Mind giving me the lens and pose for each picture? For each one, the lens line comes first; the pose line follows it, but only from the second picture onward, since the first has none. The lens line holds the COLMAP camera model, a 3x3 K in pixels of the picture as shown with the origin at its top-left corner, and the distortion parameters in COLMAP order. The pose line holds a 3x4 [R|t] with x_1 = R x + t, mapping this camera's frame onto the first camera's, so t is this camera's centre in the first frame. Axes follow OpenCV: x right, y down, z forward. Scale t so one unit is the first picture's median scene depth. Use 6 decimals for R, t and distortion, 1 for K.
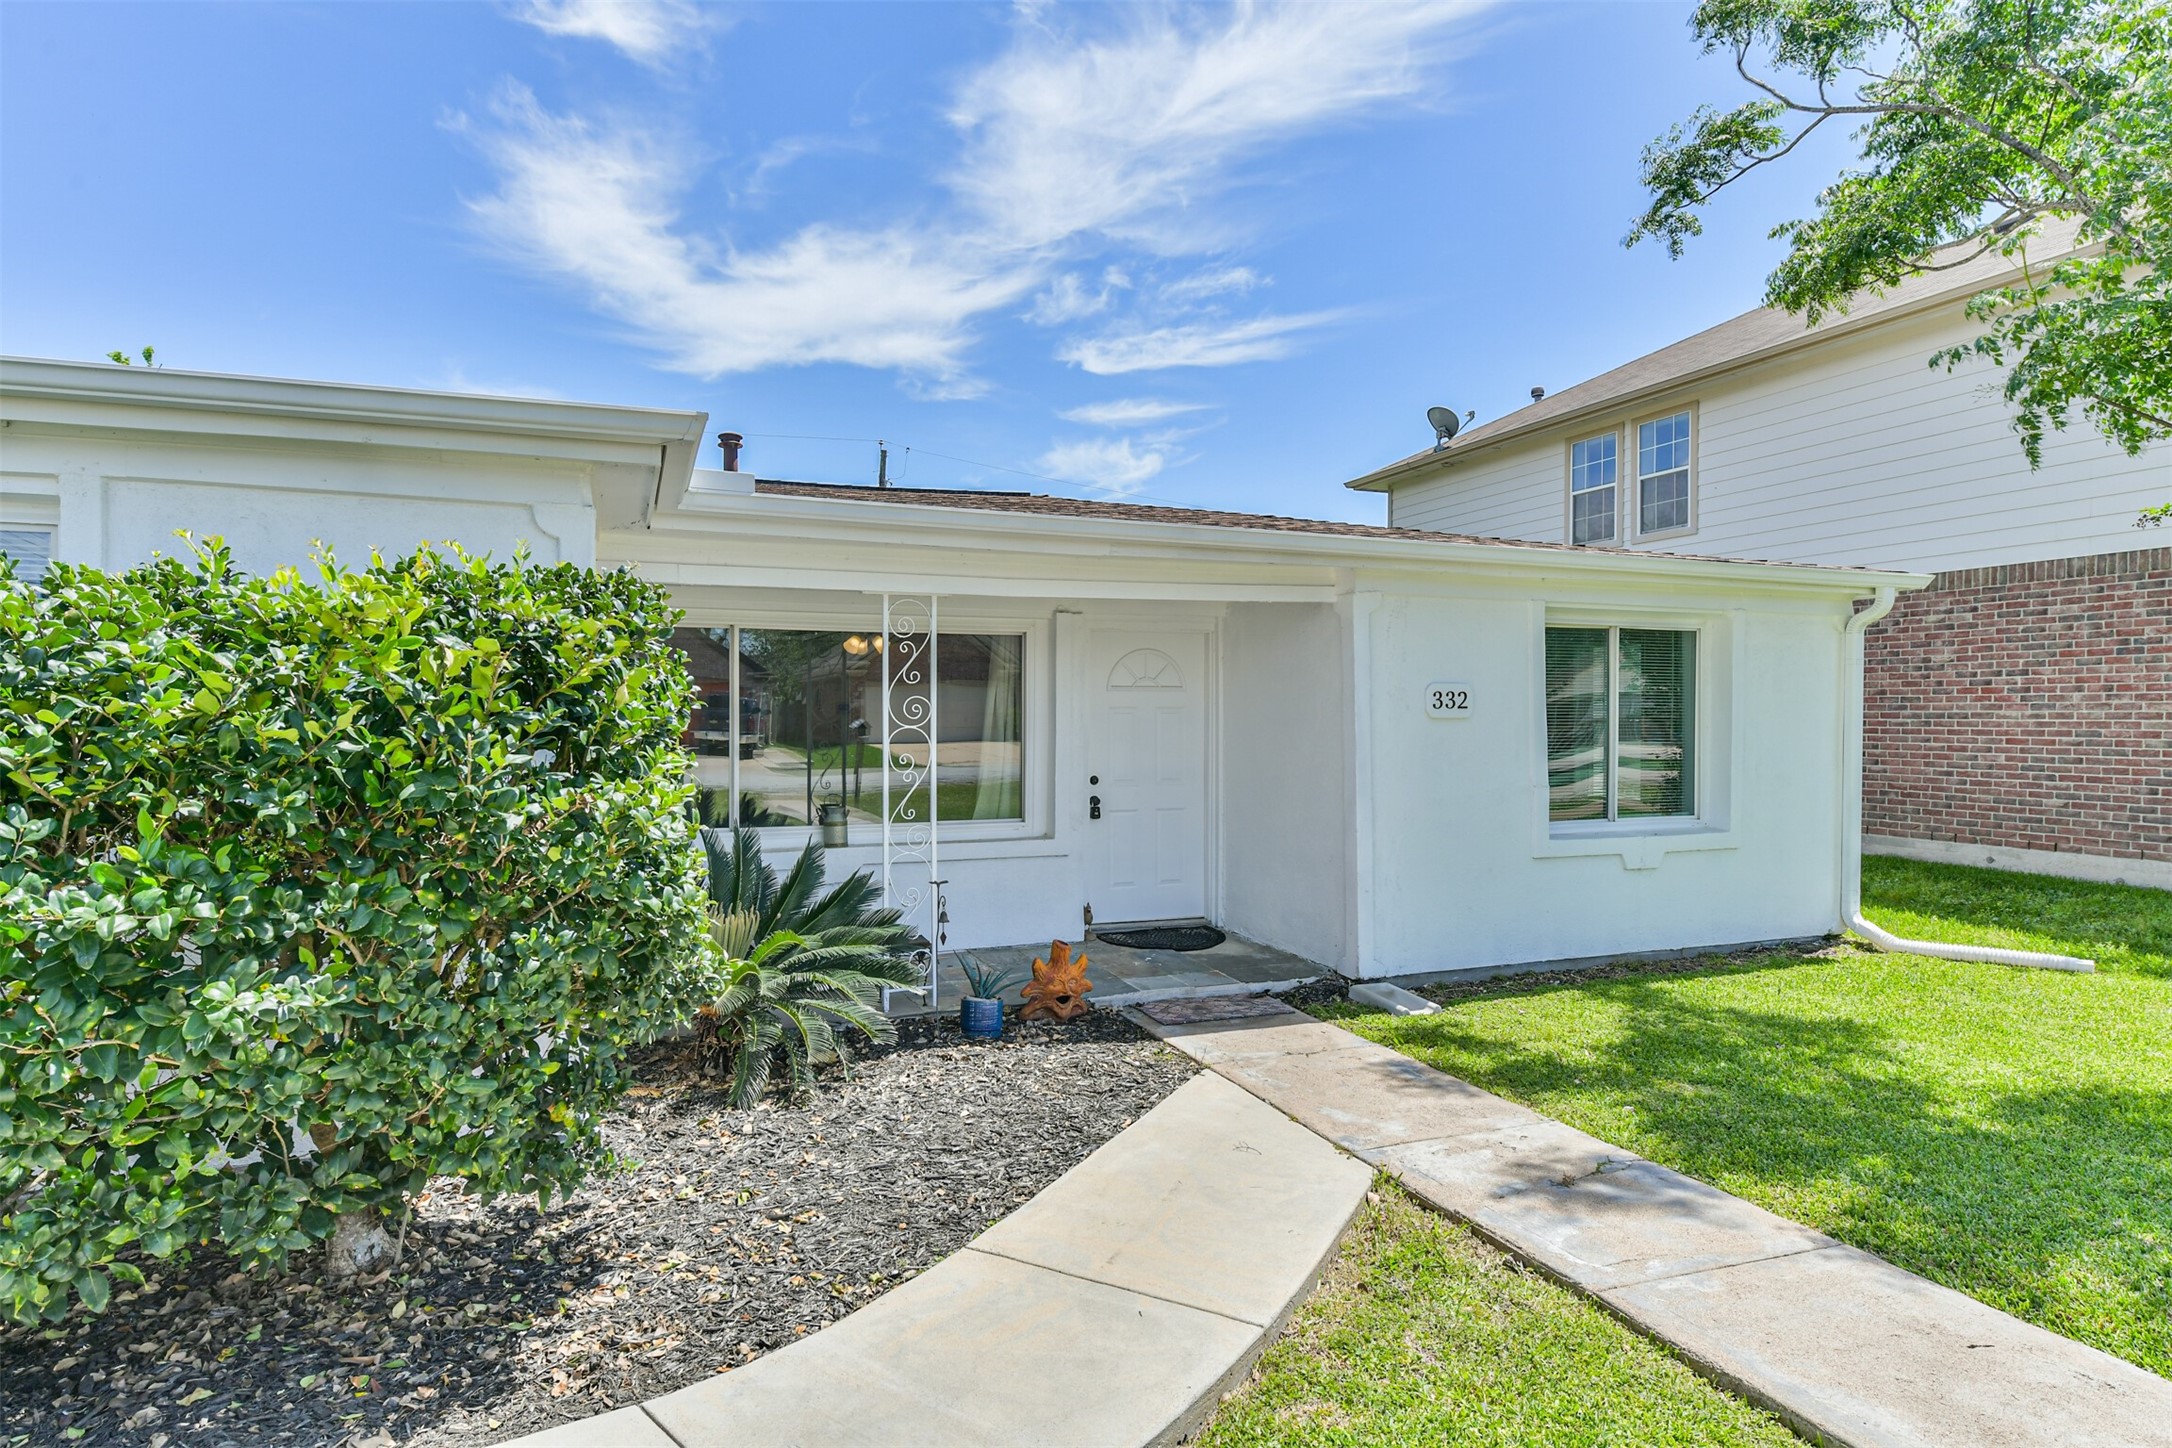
lens RADIAL K [[1324.0, 0, 1086.0], [0, 1324.0, 724.0], [0, 0, 1]] dist [0.018562, 0.000070]
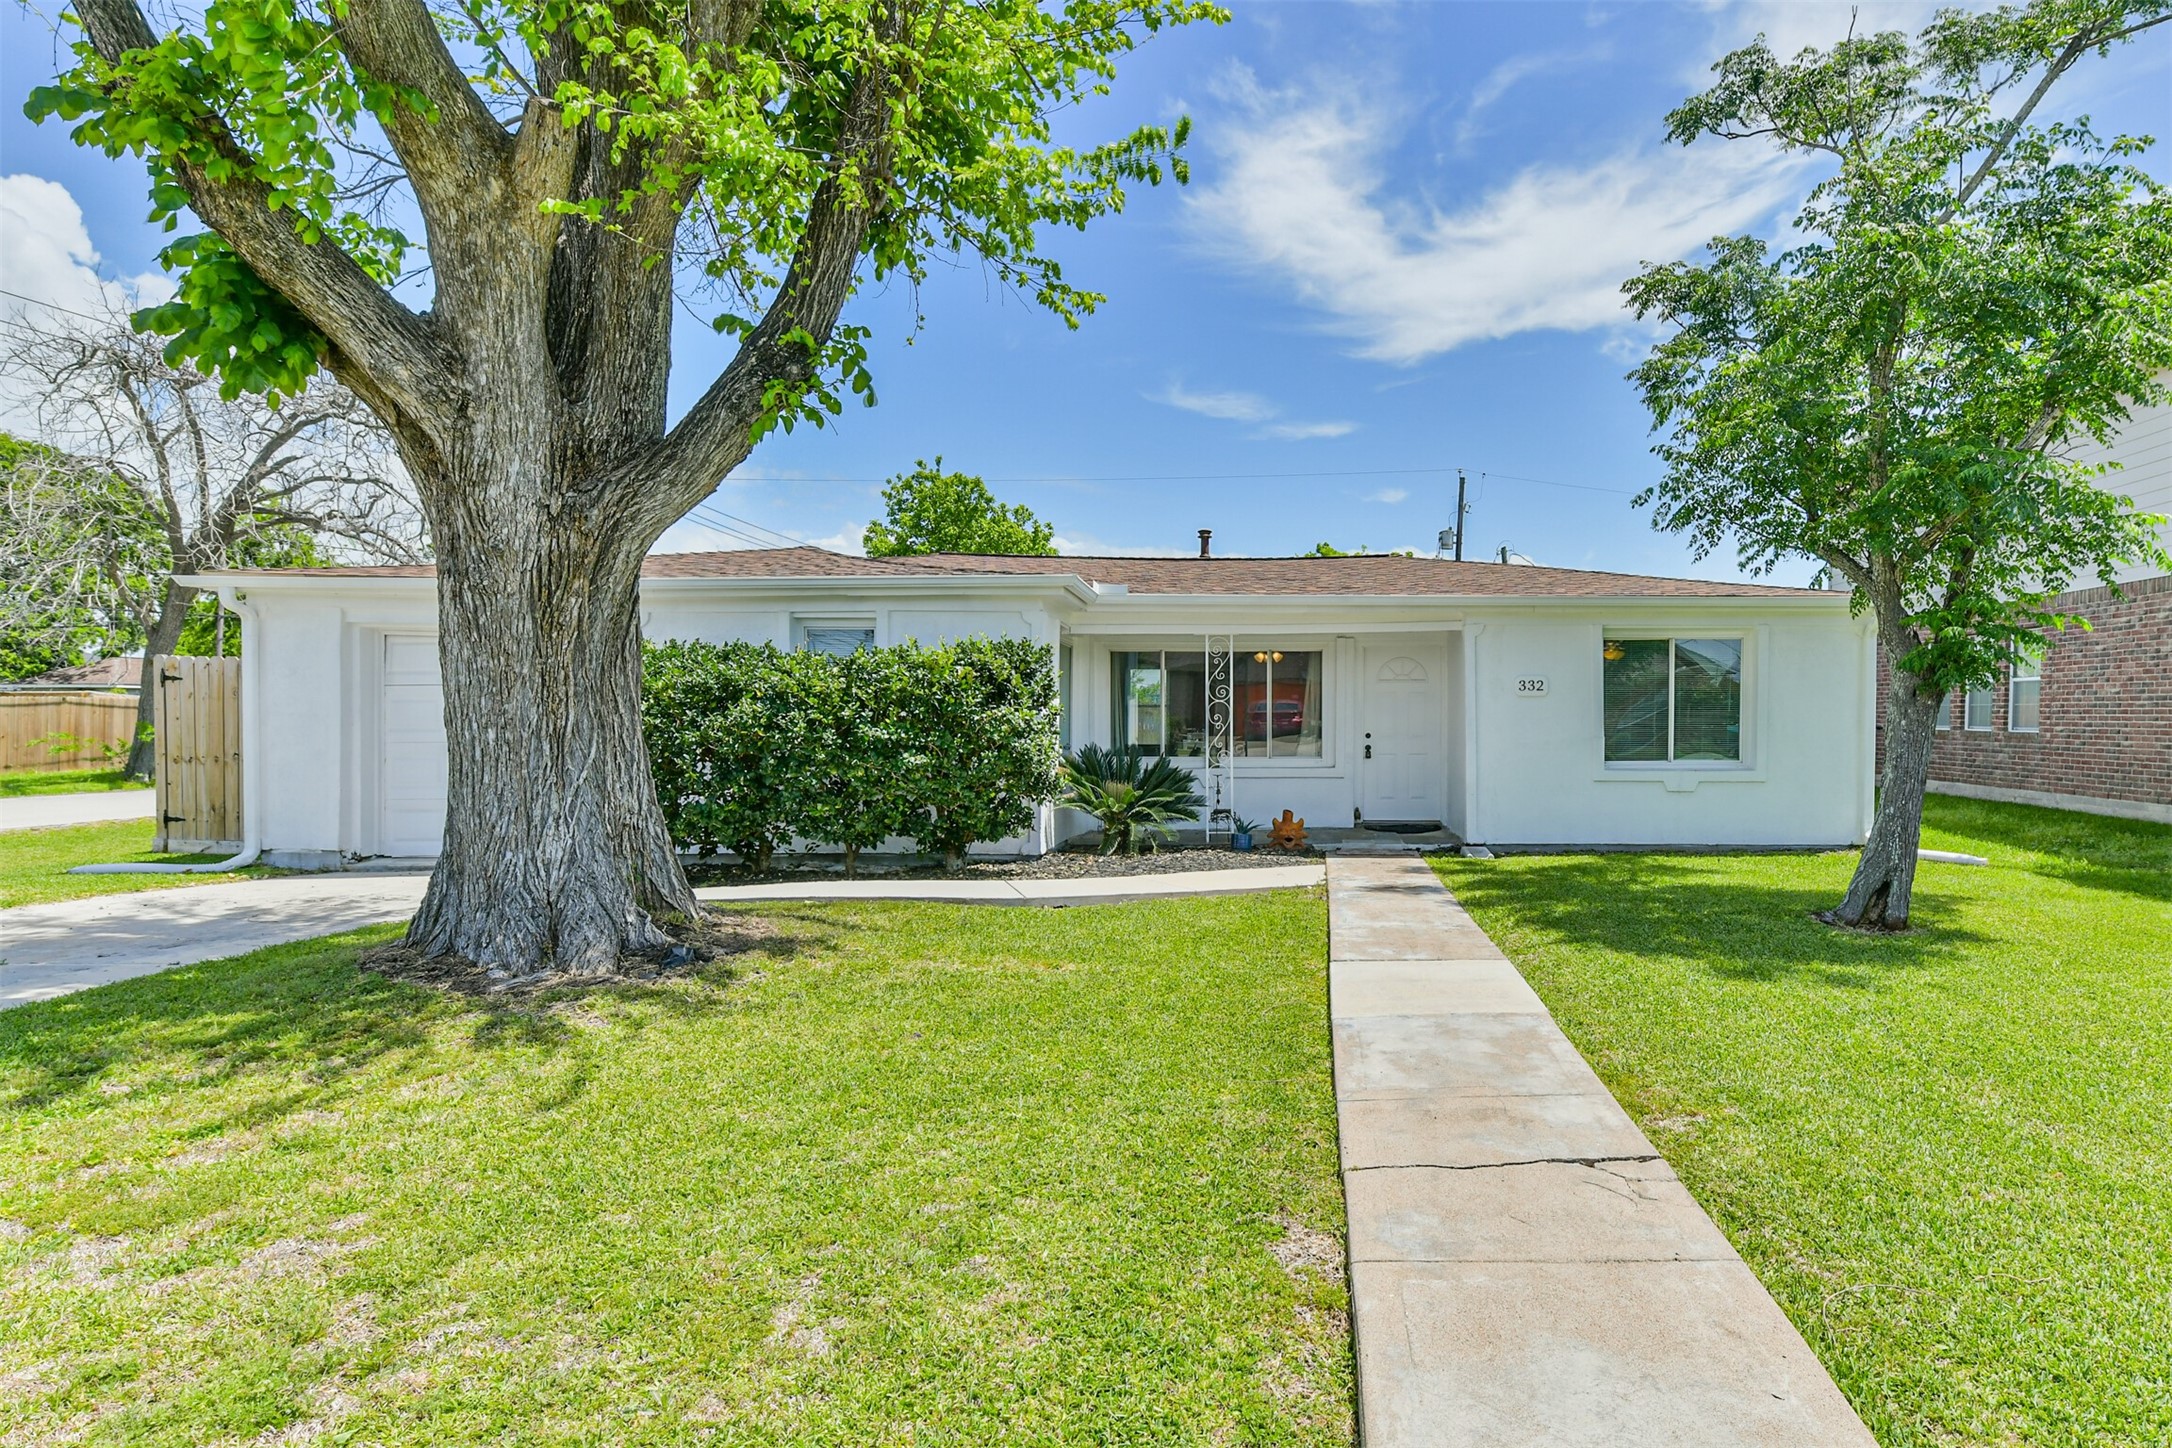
lens RADIAL K [[1073.3, 0, 1086.0], [0, 1073.3, 724.0], [0, 0, 1]] dist [-0.000739, -0.000154]
pose [[0.889987, 0.006714, -0.455936, 0.394121], [-0.003566, 0.999964, 0.007764, 0.022990], [0.455971, -0.005284, 0.889979, -0.491753]]
